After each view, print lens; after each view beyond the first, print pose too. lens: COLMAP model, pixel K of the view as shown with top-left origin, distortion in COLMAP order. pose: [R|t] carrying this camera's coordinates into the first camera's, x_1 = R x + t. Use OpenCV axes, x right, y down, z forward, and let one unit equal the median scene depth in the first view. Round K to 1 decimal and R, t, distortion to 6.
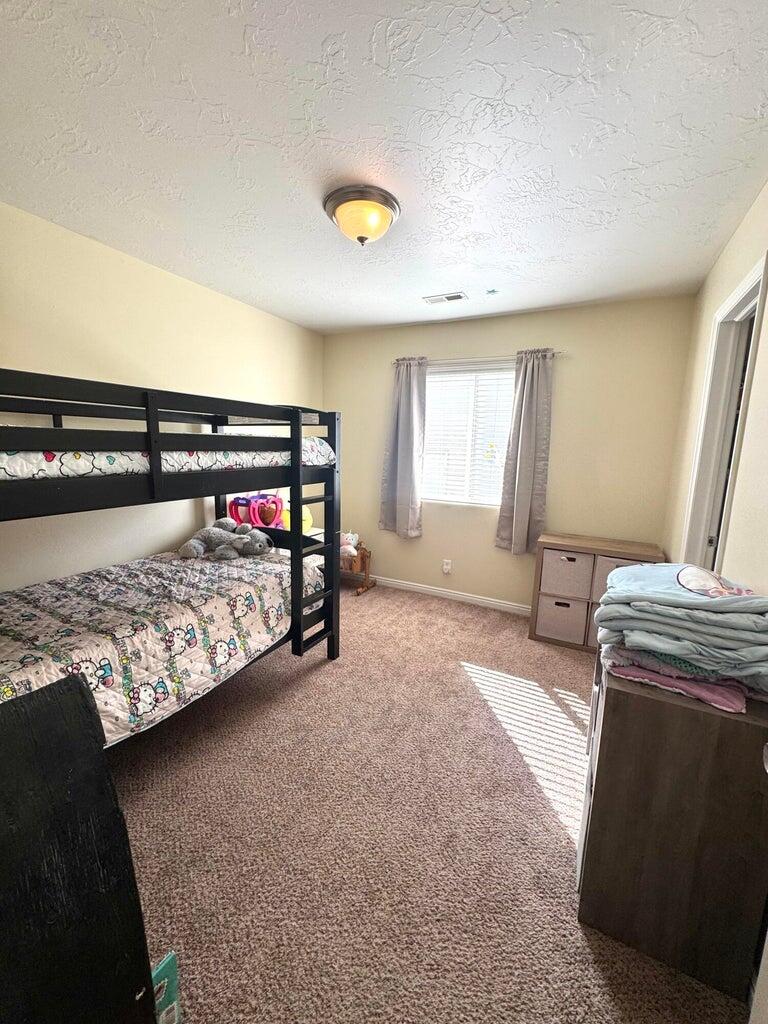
lens RADIAL K [[410.7, 0, 386.5], [0, 410.7, 511.5], [0, 0, 1]] dist [-0.002900, 0.001008]
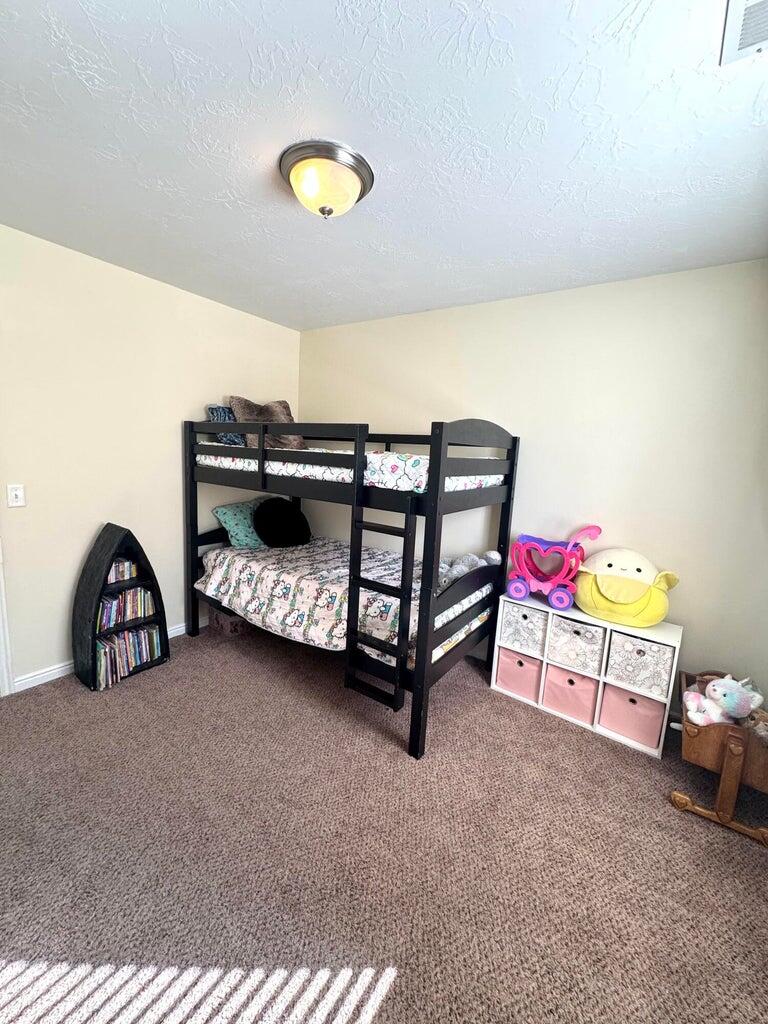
lens RADIAL K [[410.7, 0, 386.2], [0, 410.7, 511.3], [0, 0, 1]] dist [-0.002900, 0.001008]
pose [[-0.126612, 0.112244, -0.985581, 0.817497], [-0.220591, 0.965512, 0.138296, -0.229271], [0.967114, 0.234920, -0.097486, 1.353887]]
